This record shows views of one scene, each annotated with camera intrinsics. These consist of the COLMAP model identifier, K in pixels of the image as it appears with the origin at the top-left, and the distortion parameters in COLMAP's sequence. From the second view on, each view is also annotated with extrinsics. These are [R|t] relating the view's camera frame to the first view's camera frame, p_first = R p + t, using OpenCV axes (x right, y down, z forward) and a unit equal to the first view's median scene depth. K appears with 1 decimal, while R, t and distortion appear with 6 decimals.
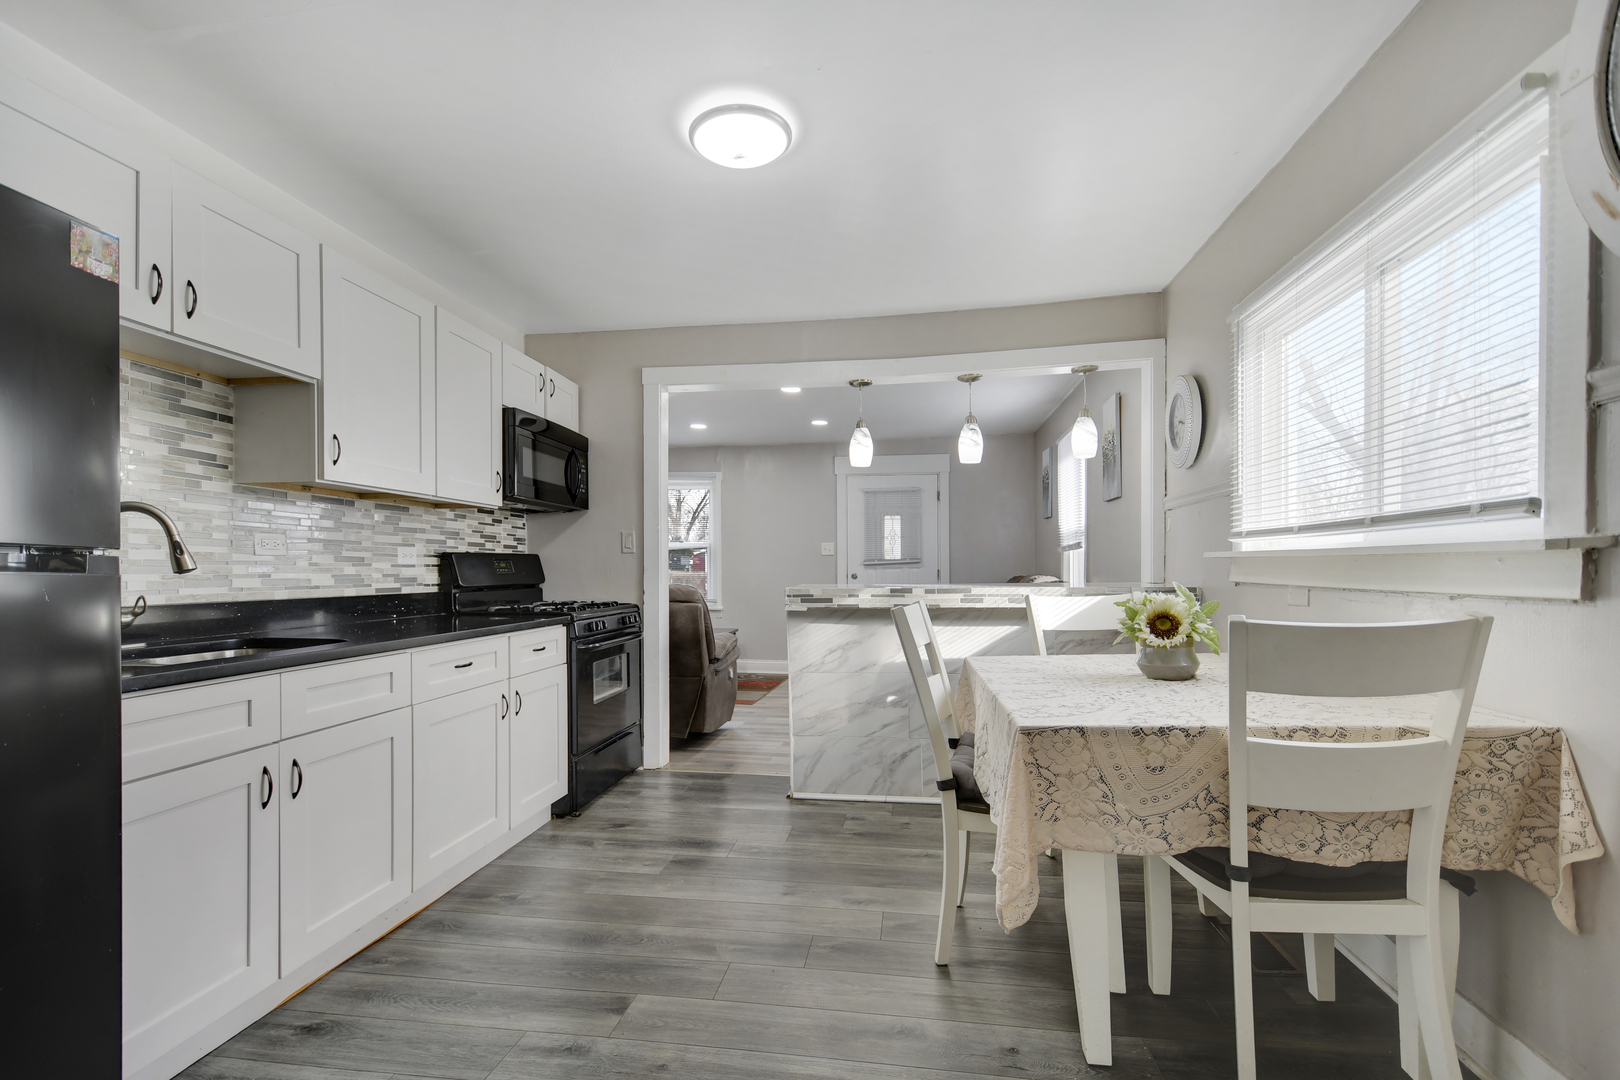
lens RADIAL K [[743.0, 0, 774.5], [0, 743.0, 561.1], [0, 0, 1]] dist [-0.001655, -0.000254]
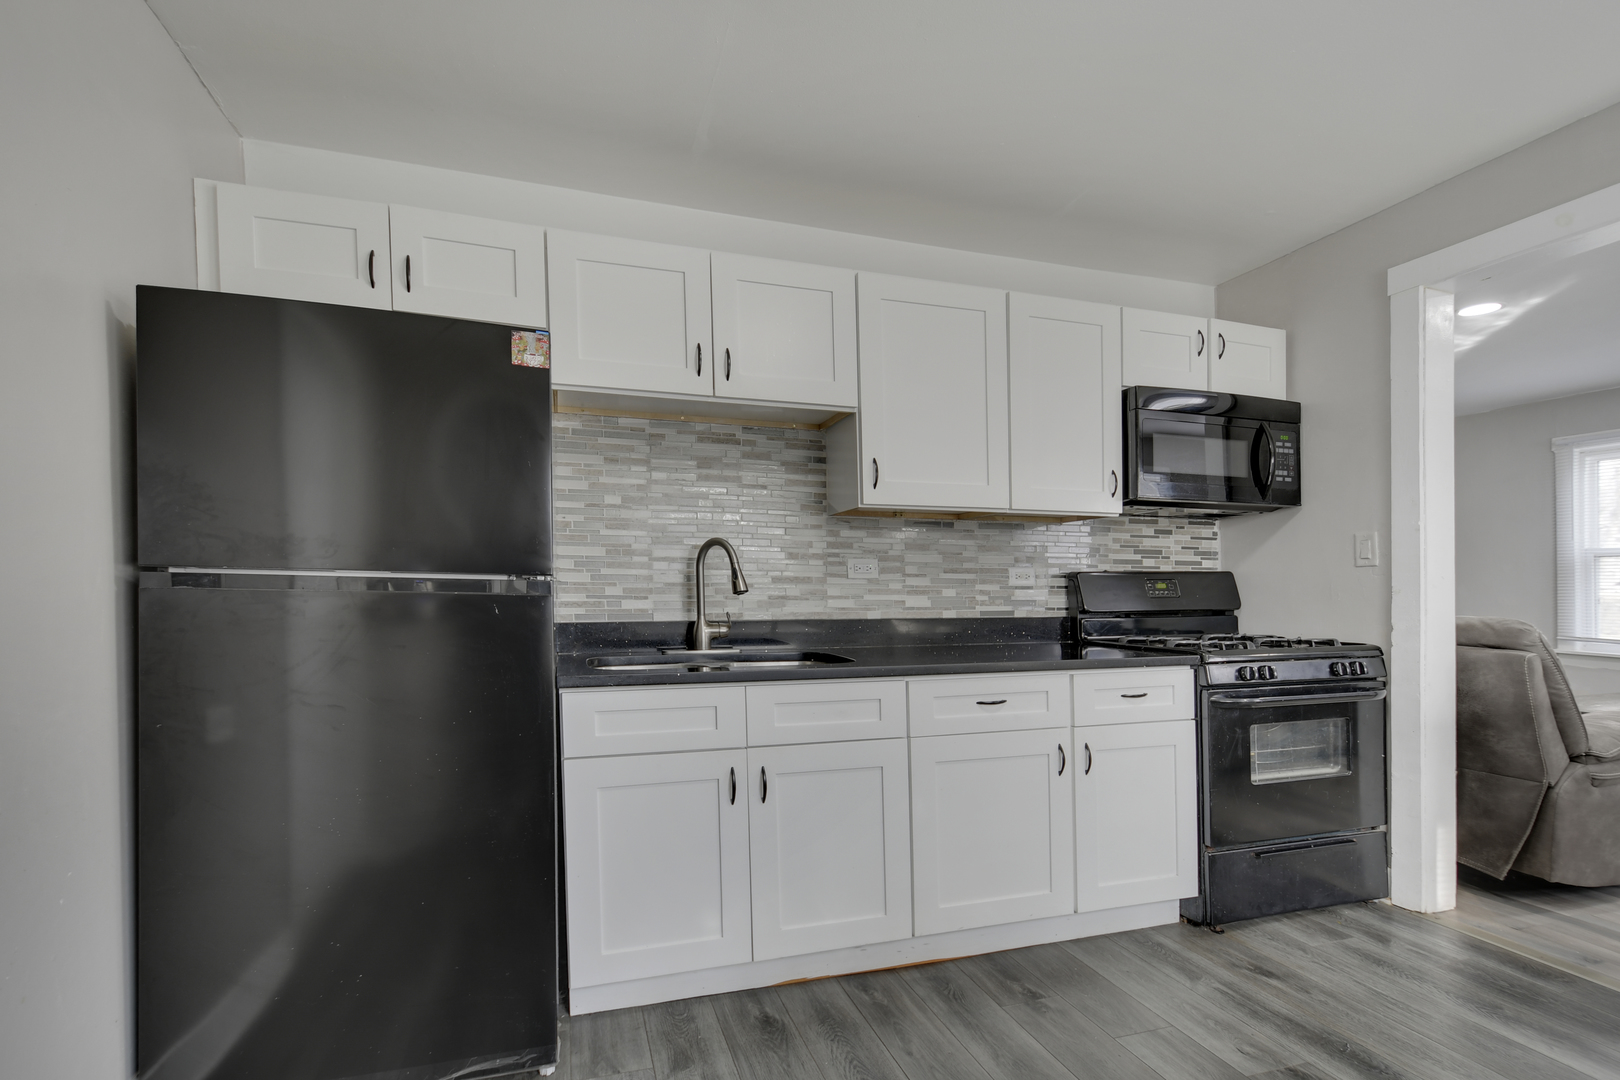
lens RADIAL K [[719.1, 0, 776.5], [0, 719.1, 607.1], [0, 0, 1]] dist [0.001983, 0.000223]
pose [[0.451736, 0.020392, -0.891918, 0.159815], [0.009128, 0.999581, 0.027477, 0.003267], [0.892105, -0.020554, 0.451361, 0.304203]]
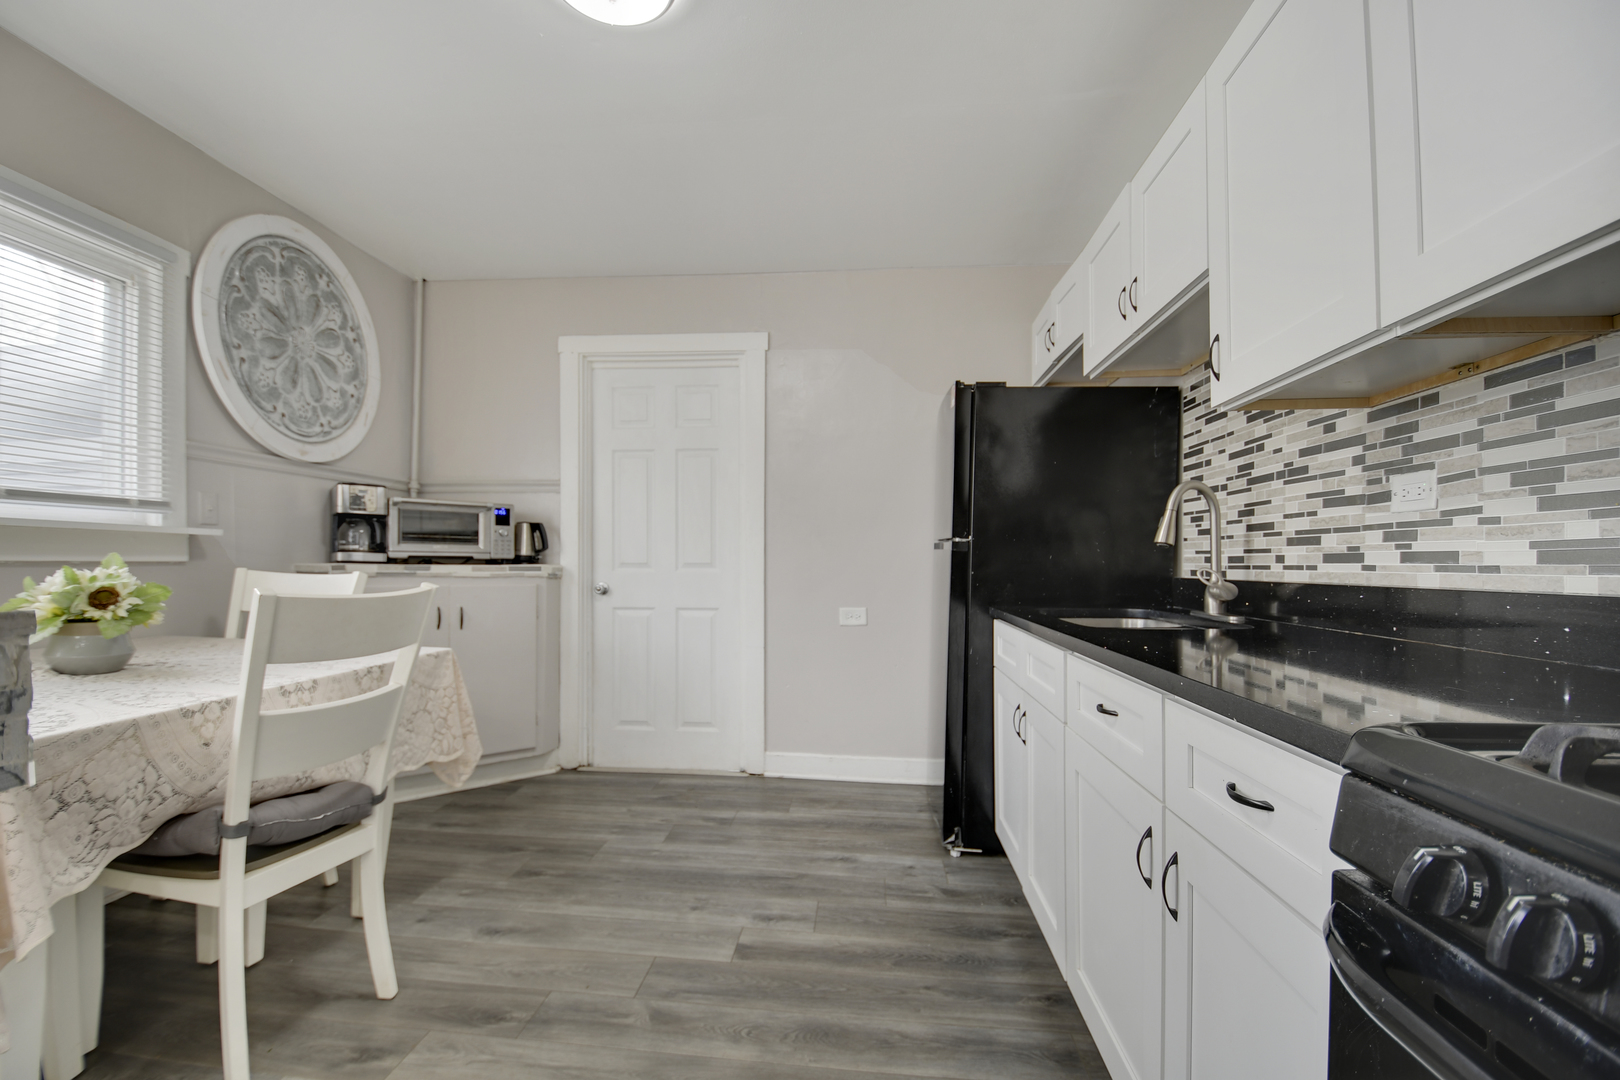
lens RADIAL K [[743.0, 0, 774.5], [0, 743.0, 561.1], [0, 0, 1]] dist [-0.001655, -0.000254]
pose [[-0.998409, -0.000145, -0.056393, -0.107842], [0.000417, 0.999950, -0.009960, 0.027945], [0.056392, -0.009968, -0.998359, 1.160292]]
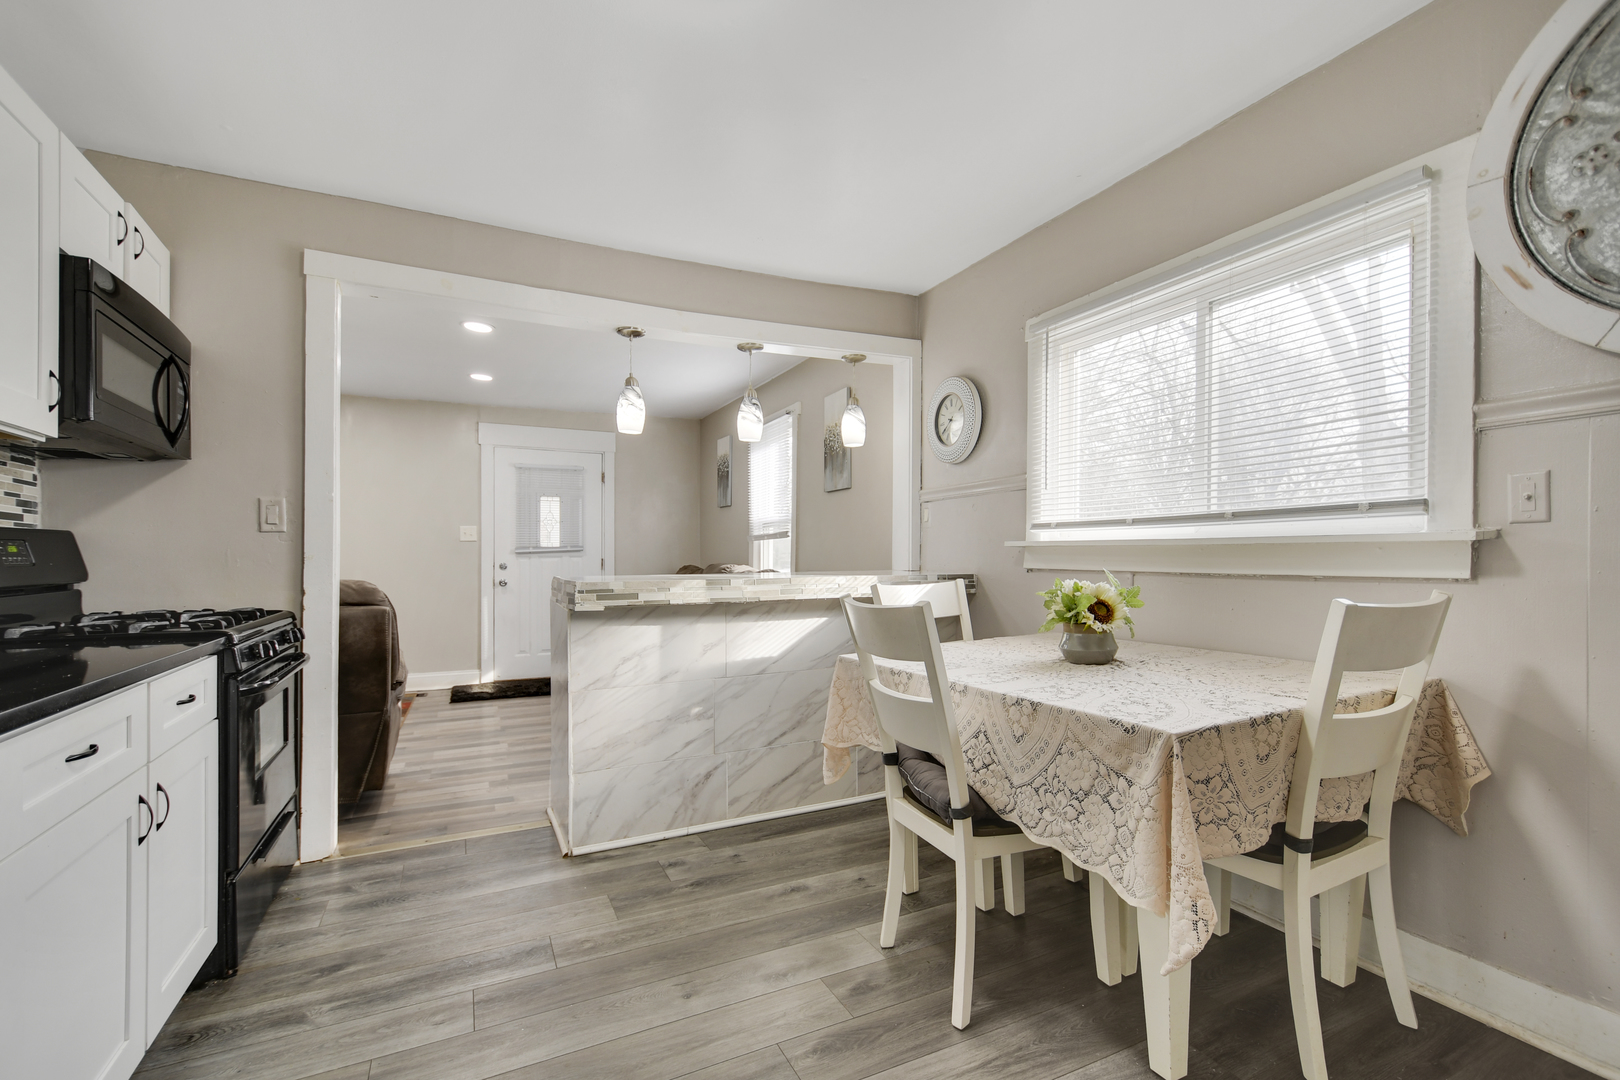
lens RADIAL K [[741.4, 0, 808.3], [0, 741.4, 550.7], [0, 0, 1]] dist [0.002041, 0.000127]
pose [[0.805309, 0.005526, 0.592829, -0.245993], [-0.005530, 0.999983, -0.001808, 0.004681], [-0.592829, -0.001822, 0.805326, 0.252256]]
